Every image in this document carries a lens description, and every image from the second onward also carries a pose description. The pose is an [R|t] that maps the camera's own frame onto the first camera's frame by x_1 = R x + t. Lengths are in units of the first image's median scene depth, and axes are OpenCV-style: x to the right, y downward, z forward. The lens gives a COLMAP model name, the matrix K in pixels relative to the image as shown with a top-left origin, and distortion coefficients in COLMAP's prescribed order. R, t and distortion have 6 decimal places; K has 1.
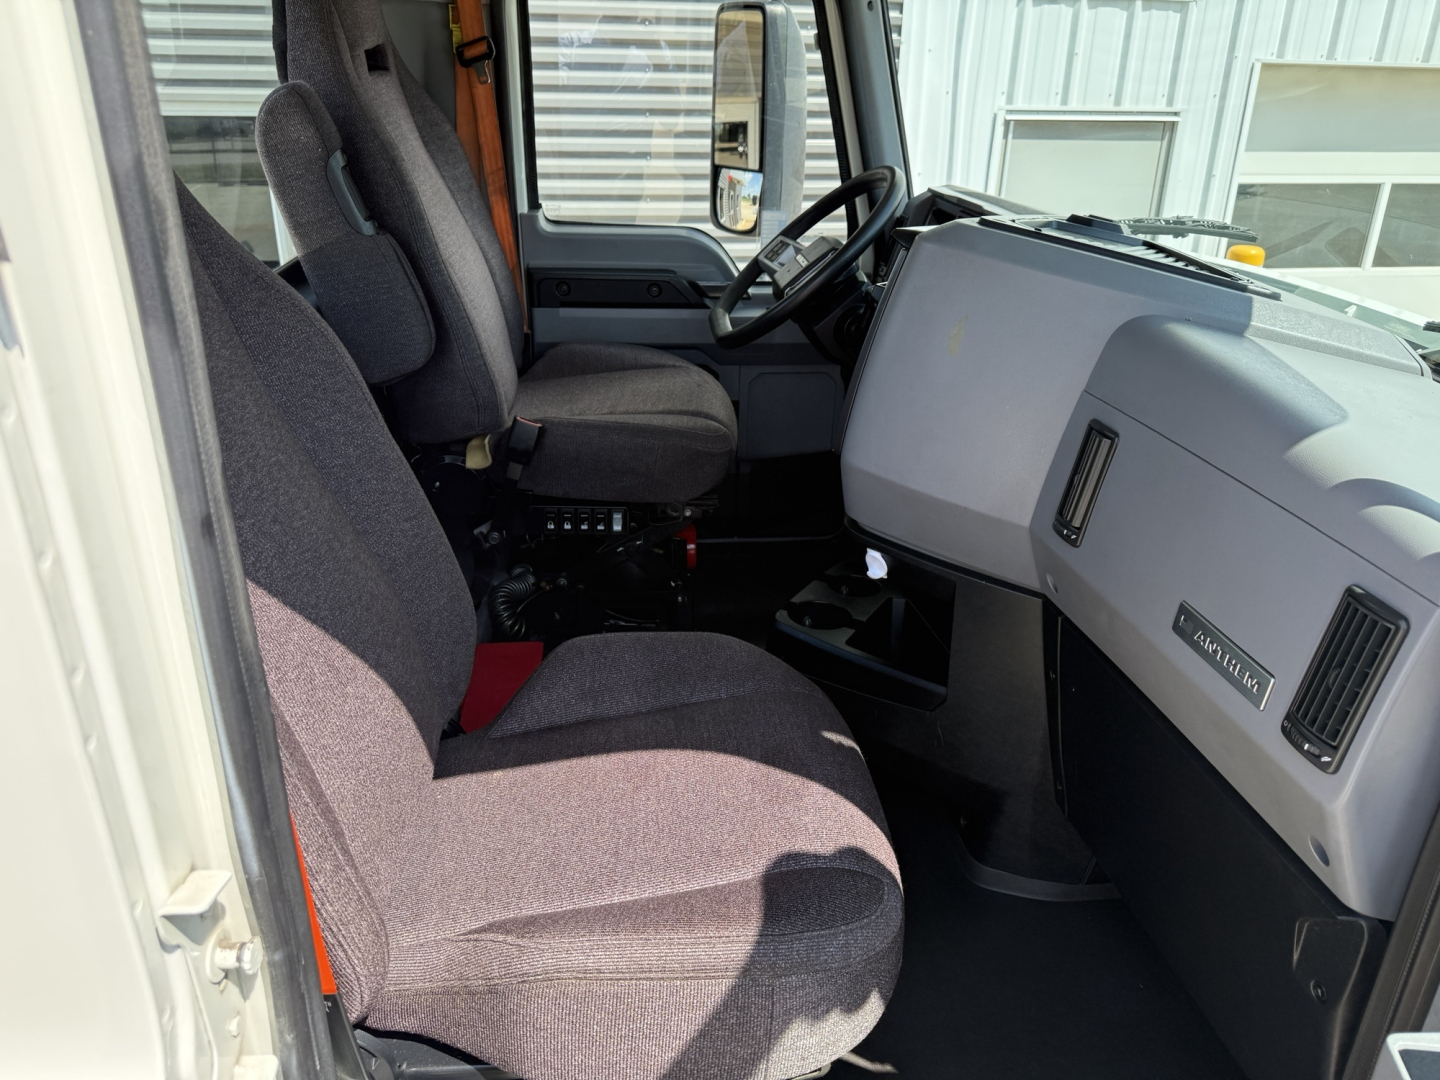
lens RADIAL K [[1026.9, 0, 713.5], [0, 1026.9, 562.1], [0, 0, 1]] dist [0.059044, -0.082453]
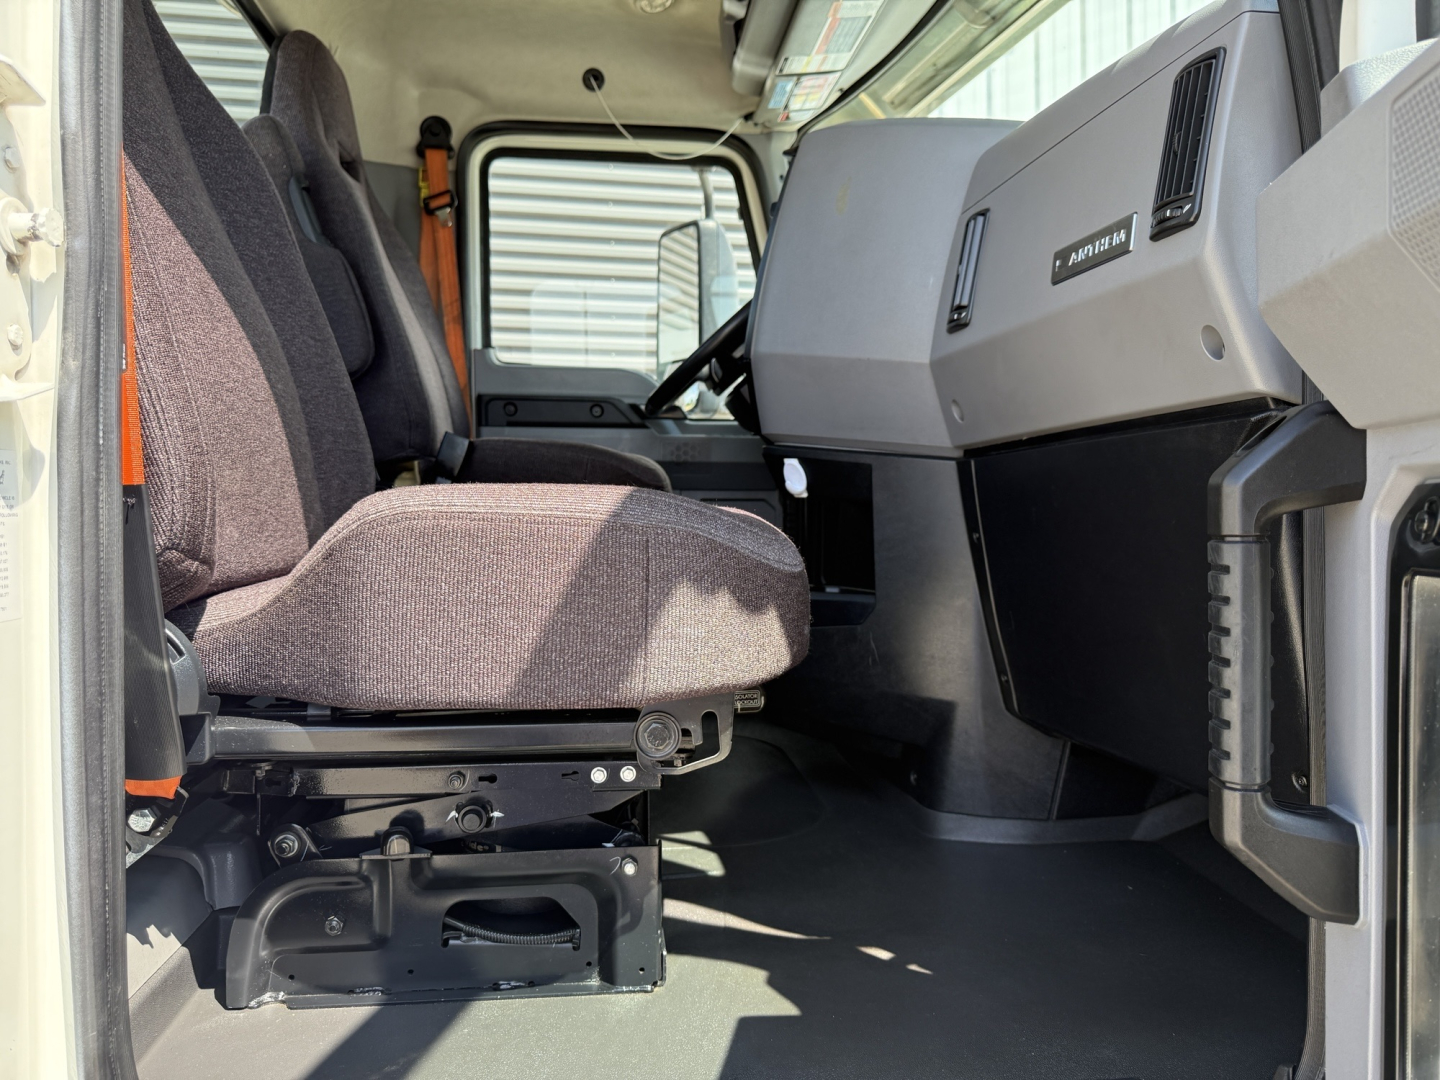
lens RADIAL K [[1033.8, 0, 704.8], [0, 1033.8, 544.9], [0, 0, 1]] dist [0.128439, -0.243124]
pose [[0.999715, -0.017068, 0.016699, 0.038617], [0.022238, 0.920207, -0.390801, 0.321645], [-0.008696, 0.391060, 0.920324, 0.075518]]
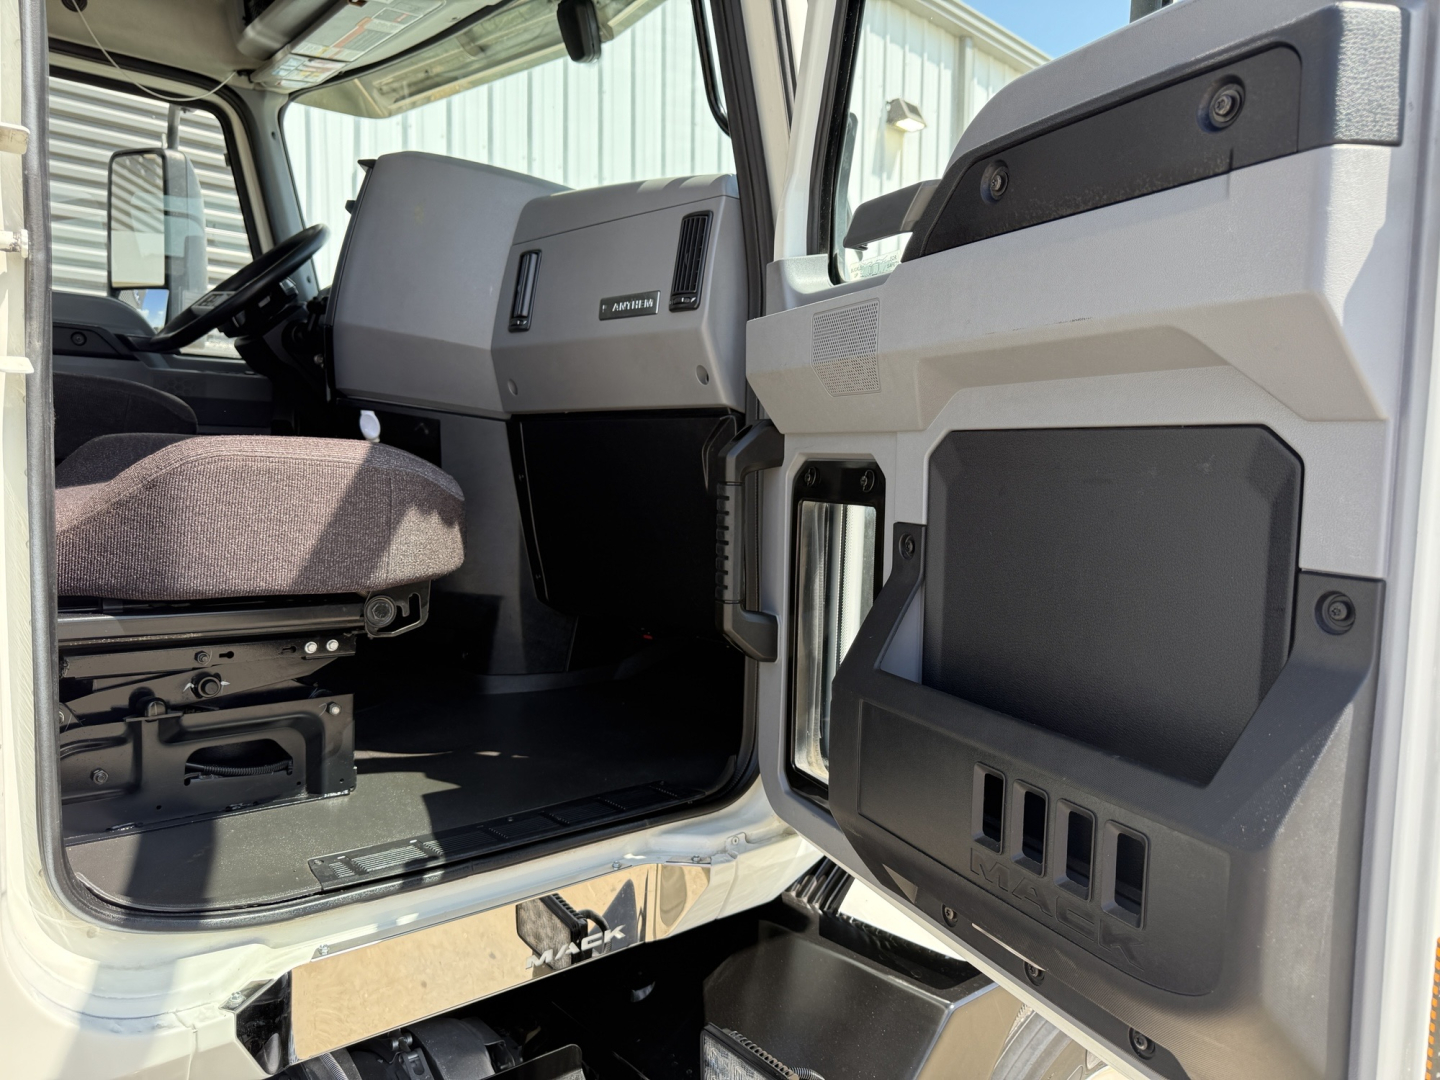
lens RADIAL K [[1026.9, 0, 713.5], [0, 1026.9, 562.1], [0, 0, 1]] dist [0.059044, -0.082453]
pose [[0.822875, -0.048578, 0.566142, -0.152378], [0.223006, 0.944010, -0.243132, 0.392755], [-0.522633, 0.326320, 0.787635, -0.101474]]
